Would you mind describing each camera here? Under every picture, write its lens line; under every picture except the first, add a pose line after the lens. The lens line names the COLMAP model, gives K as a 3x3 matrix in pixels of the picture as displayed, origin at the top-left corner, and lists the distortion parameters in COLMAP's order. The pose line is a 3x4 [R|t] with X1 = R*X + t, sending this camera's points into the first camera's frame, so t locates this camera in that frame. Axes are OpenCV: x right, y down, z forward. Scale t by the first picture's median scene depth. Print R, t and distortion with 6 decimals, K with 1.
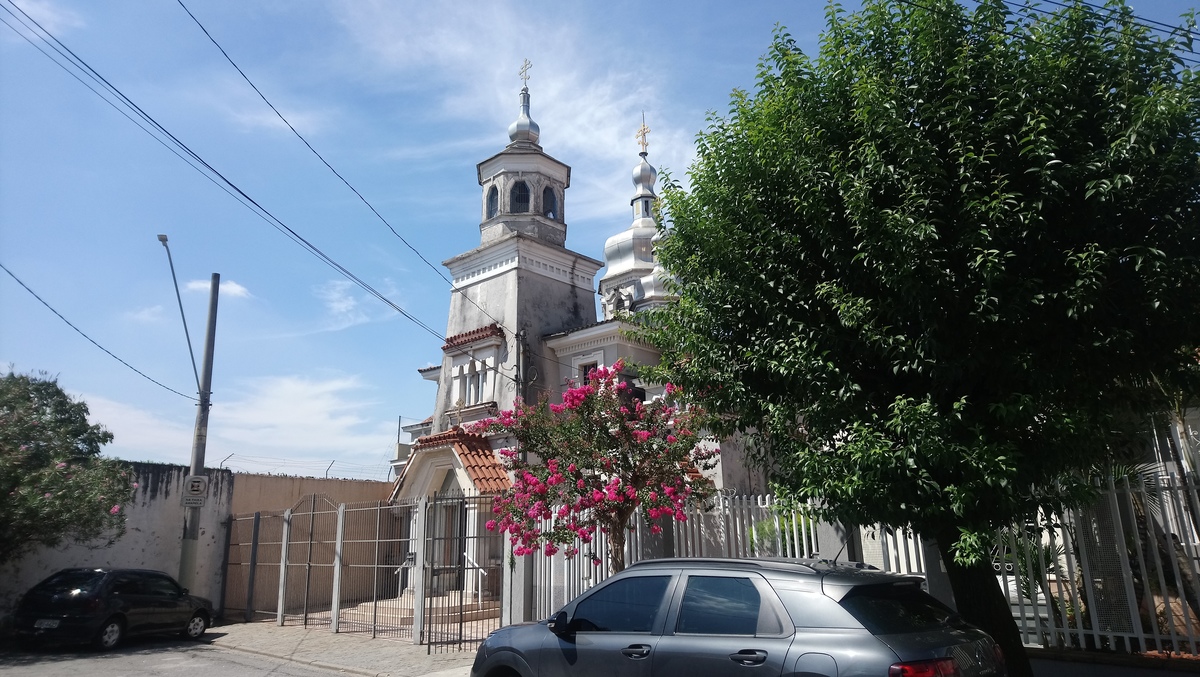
lens RADIAL K [[727.1, 0, 598.5], [0, 727.1, 341.1], [0, 0, 1]] dist [0.187488, -0.318436]
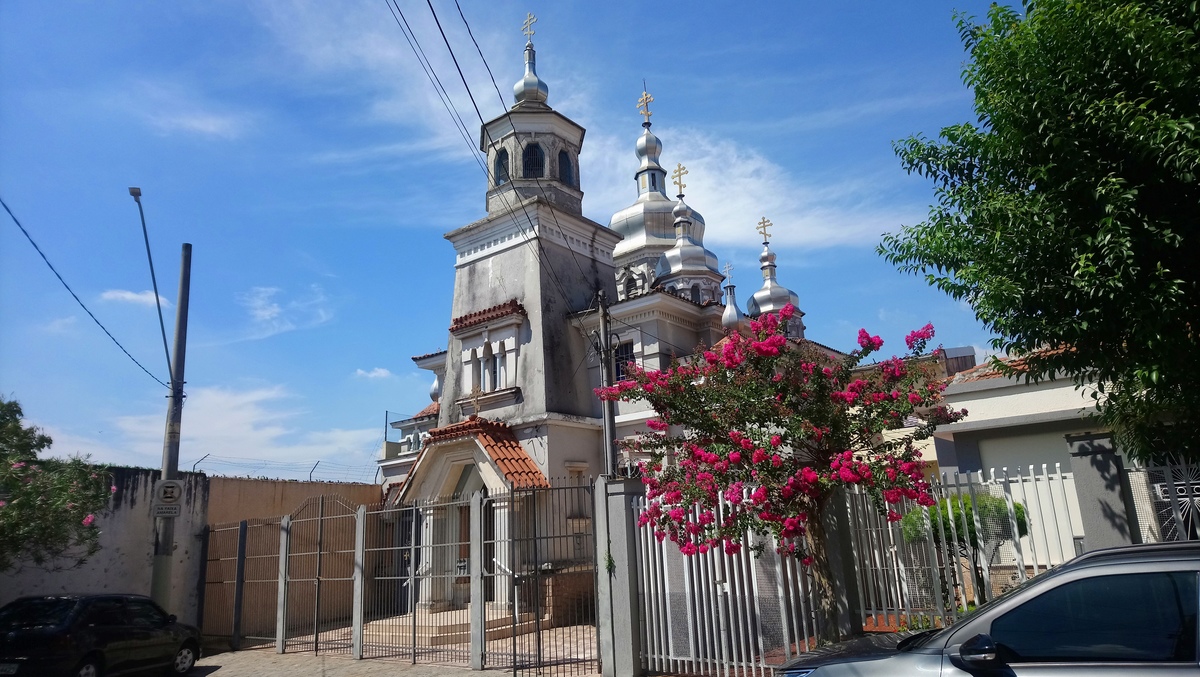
lens RADIAL K [[720.5, 0, 605.8], [0, 720.5, 339.3], [0, 0, 1]] dist [0.176219, -0.293511]
pose [[0.995434, -0.013169, 0.094543, -0.112290], [0.013805, 0.999886, -0.006077, 0.030193], [-0.094452, 0.007354, 0.995502, 0.112195]]
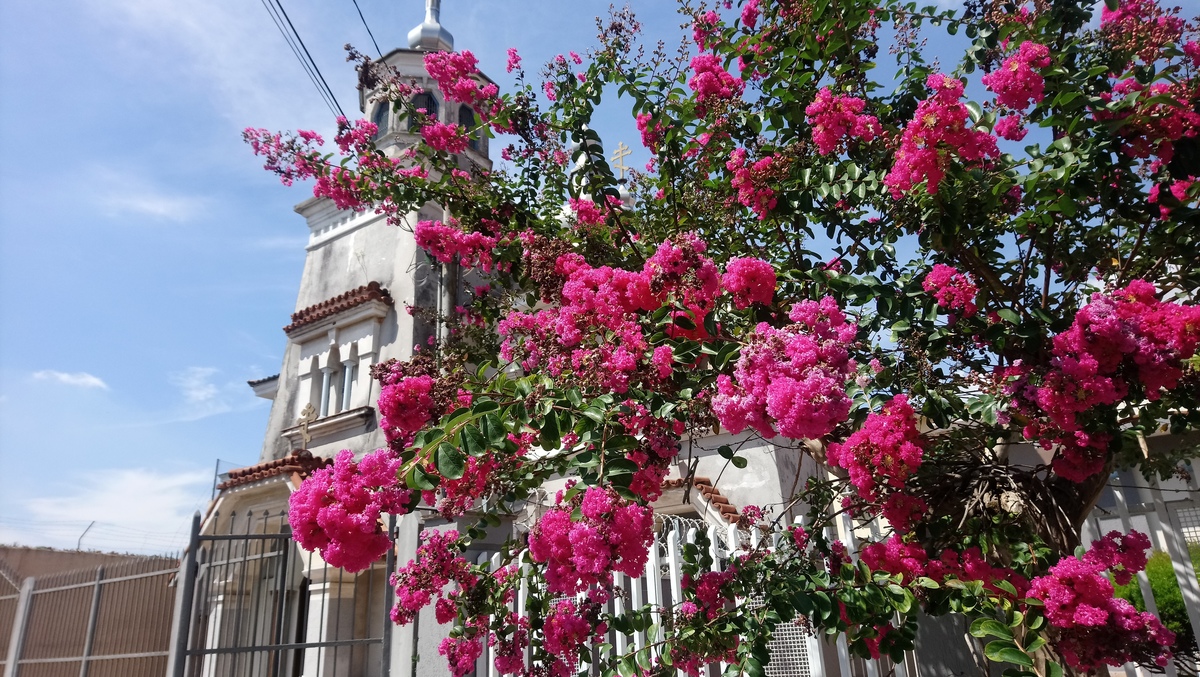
lens RADIAL K [[732.7, 0, 604.2], [0, 732.7, 341.0], [0, 0, 1]] dist [0.125705, -0.189892]
pose [[0.986557, 0.025432, 0.161427, -0.051393], [-0.006291, 0.992994, -0.117996, 0.093950], [-0.163297, 0.115394, 0.979805, 0.356946]]
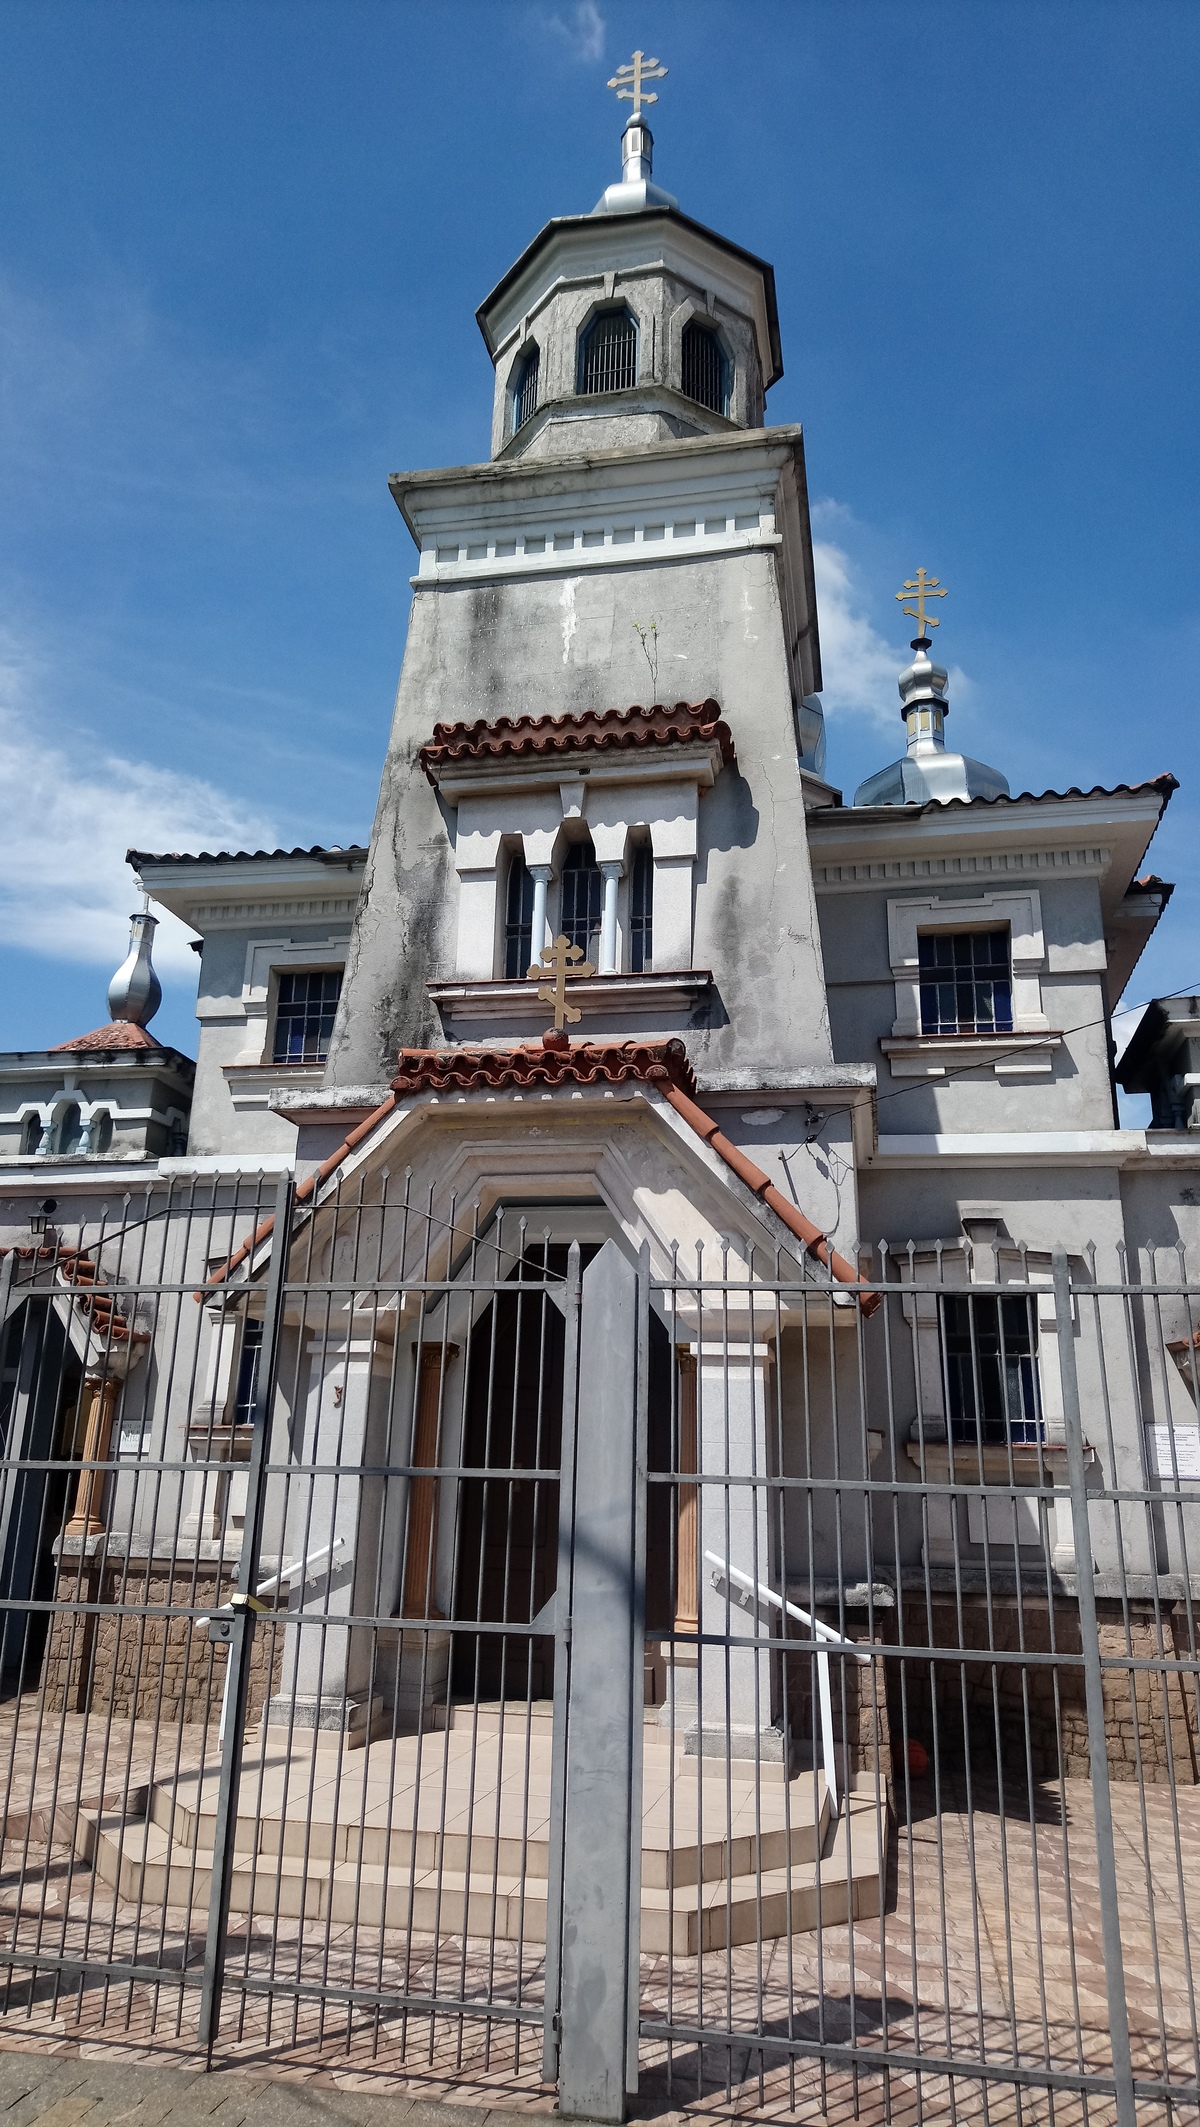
lens RADIAL K [[1248.4, 0, 634.3], [0, 1248.4, 1089.1], [0, 0, 1]] dist [0.164988, -0.260008]
pose [[0.844512, 0.180965, 0.504035, -0.368904], [-0.166594, 0.983253, -0.073892, 0.154124], [-0.508965, -0.021566, 0.860517, 0.583237]]
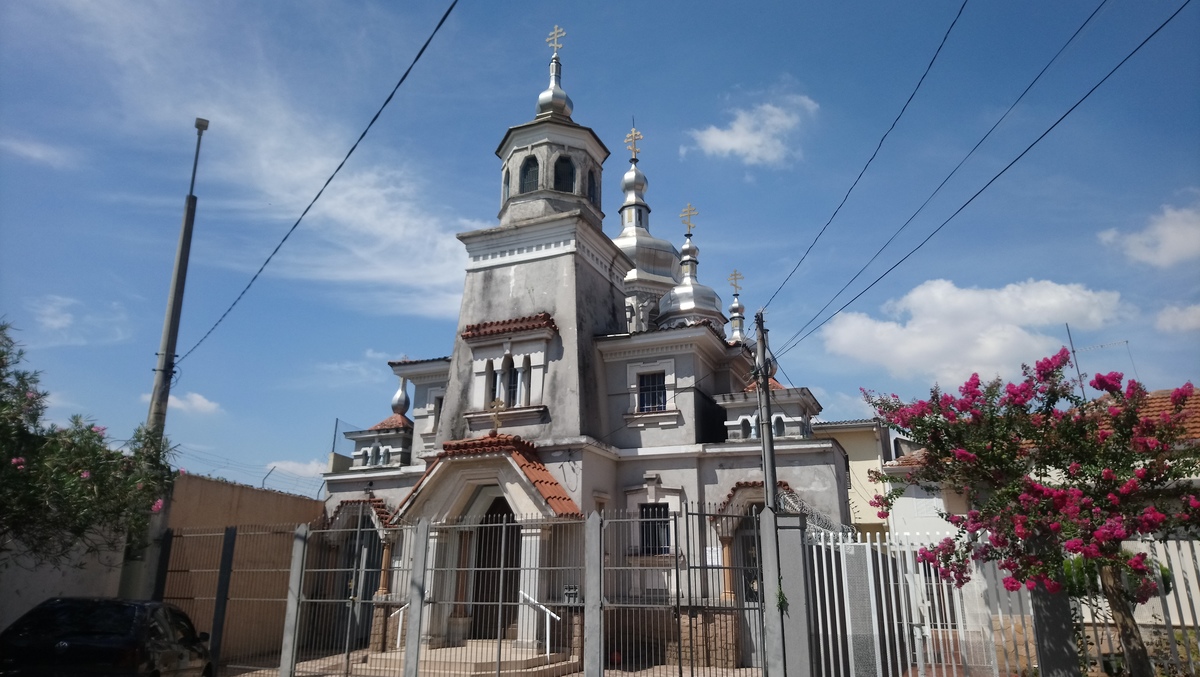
lens RADIAL K [[727.1, 0, 598.5], [0, 727.1, 341.1], [0, 0, 1]] dist [0.187488, -0.318436]
pose [[0.947572, 0.120992, 0.295751, -0.319943], [-0.104105, 0.991938, -0.072256, 0.060233], [-0.302109, 0.037679, 0.952528, 0.183082]]
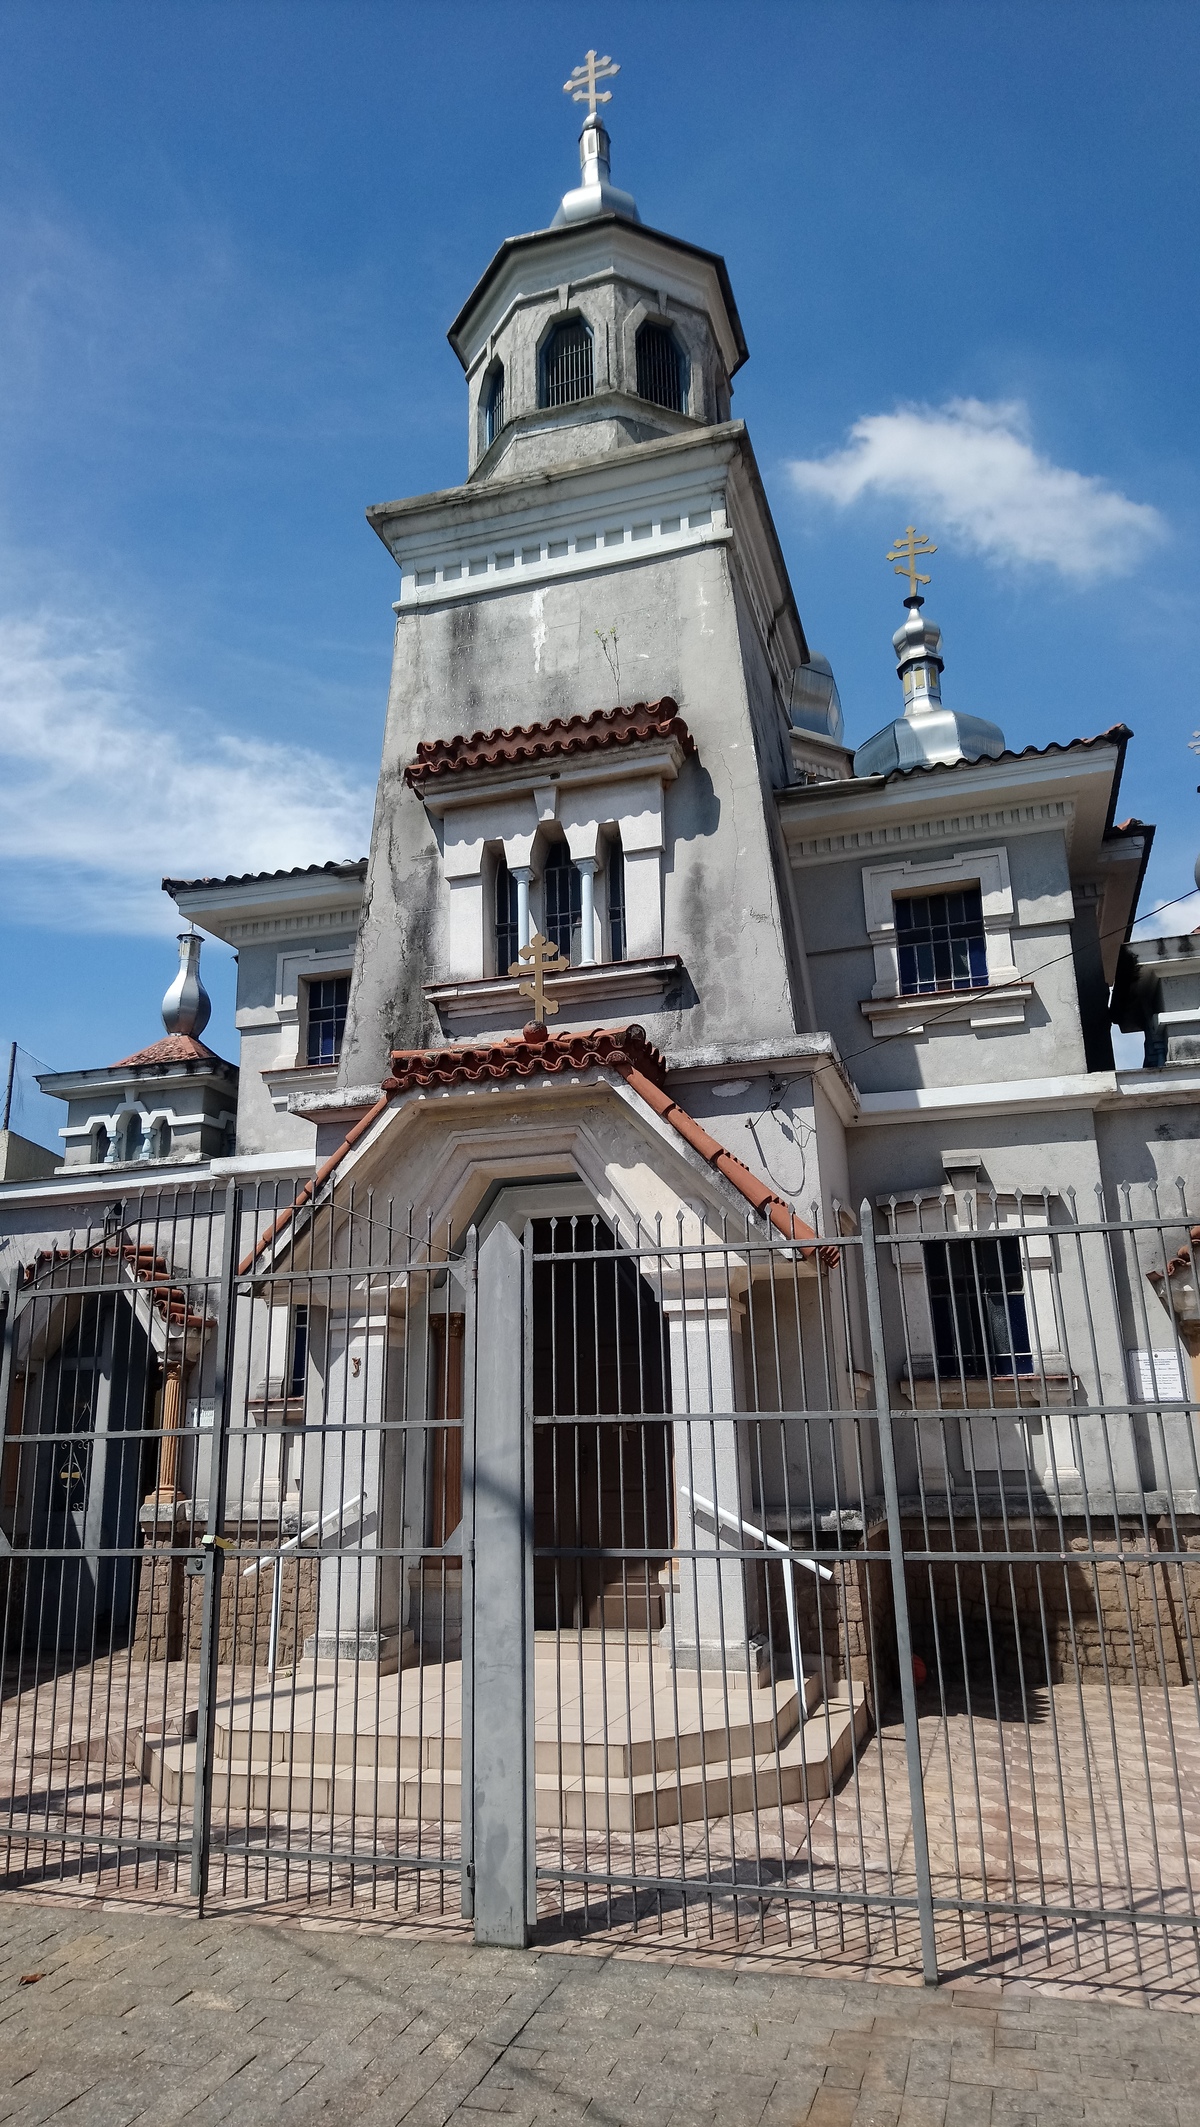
lens RADIAL K [[1265.3, 0, 625.6], [0, 1265.3, 1080.3], [0, 0, 1]] dist [0.181193, -0.298019]
pose [[0.895119, 0.109103, 0.432271, -0.351312], [-0.101505, 0.994003, -0.040690, 0.144721], [-0.434118, -0.007455, 0.900825, 0.528573]]
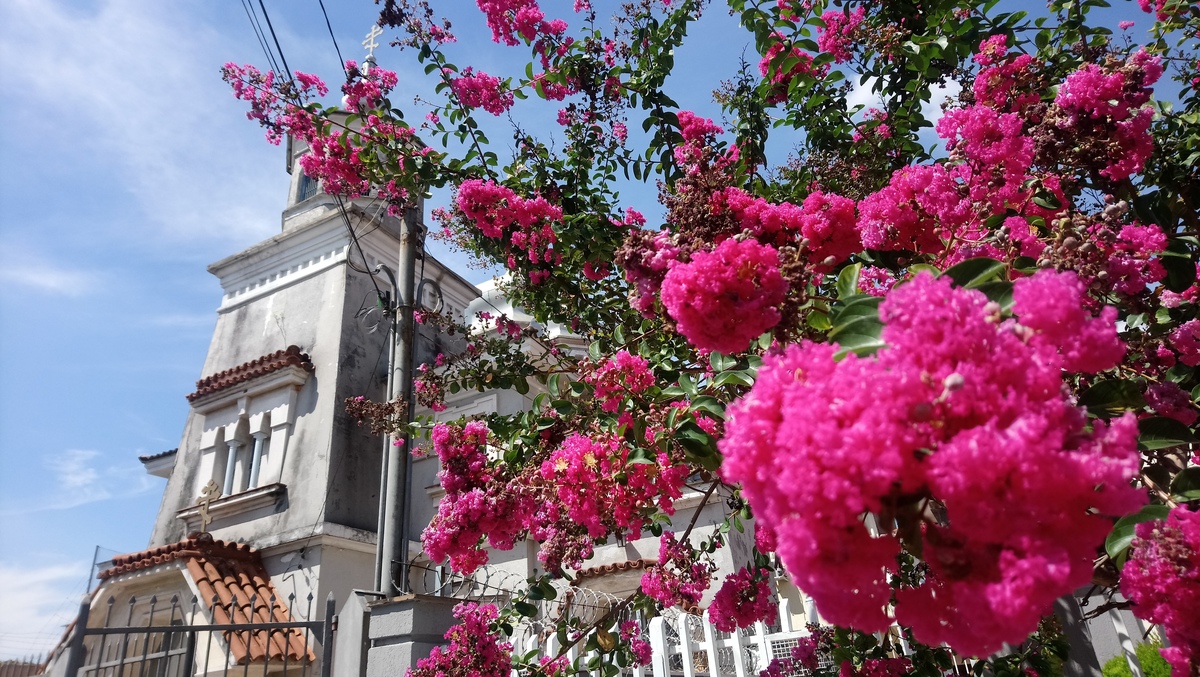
lens RADIAL K [[741.5, 0, 614.1], [0, 741.5, 337.1], [0, 0, 1]] dist [0.006013, -0.031273]
pose [[0.958201, 0.066910, 0.278161, -0.065333], [0.000355, 0.971988, -0.235032, 0.099759], [-0.286095, 0.225307, 0.931336, 0.387509]]
